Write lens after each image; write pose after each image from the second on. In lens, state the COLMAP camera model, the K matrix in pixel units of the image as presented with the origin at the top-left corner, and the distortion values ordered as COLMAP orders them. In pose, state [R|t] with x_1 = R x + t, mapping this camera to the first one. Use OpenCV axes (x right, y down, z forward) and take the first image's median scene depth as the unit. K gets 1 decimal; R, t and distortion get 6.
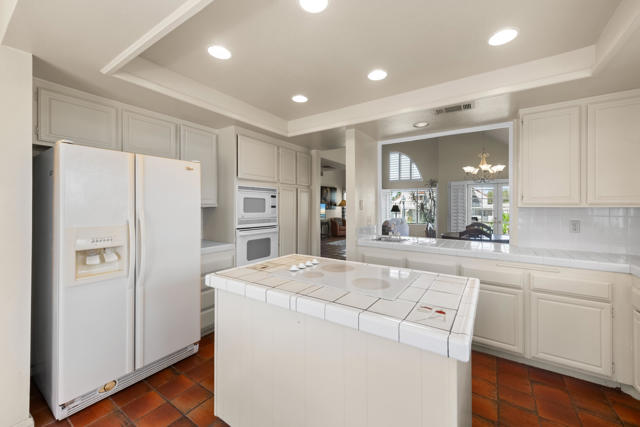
lens RADIAL K [[252.3, 0, 322.2], [0, 252.3, 207.8], [0, 0, 1]] dist [0.008218, -0.000311]
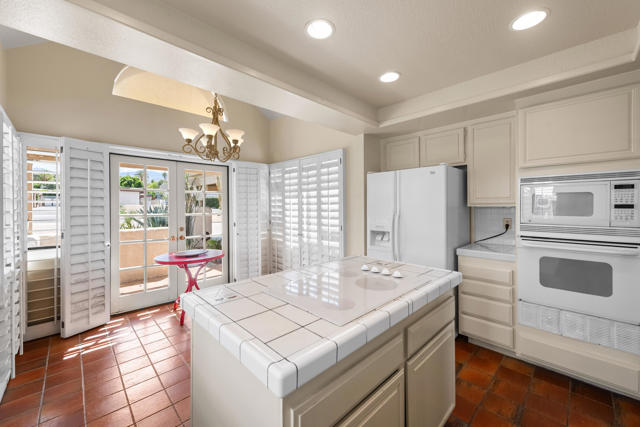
lens RADIAL K [[252.3, 0, 322.2], [0, 252.3, 207.8], [0, 0, 1]] dist [0.008218, -0.000311]
pose [[-0.211097, 0.003330, -0.977460, 0.203104], [-0.003848, 0.999984, 0.004238, -0.000687], [0.977458, 0.004656, -0.211080, 0.231753]]
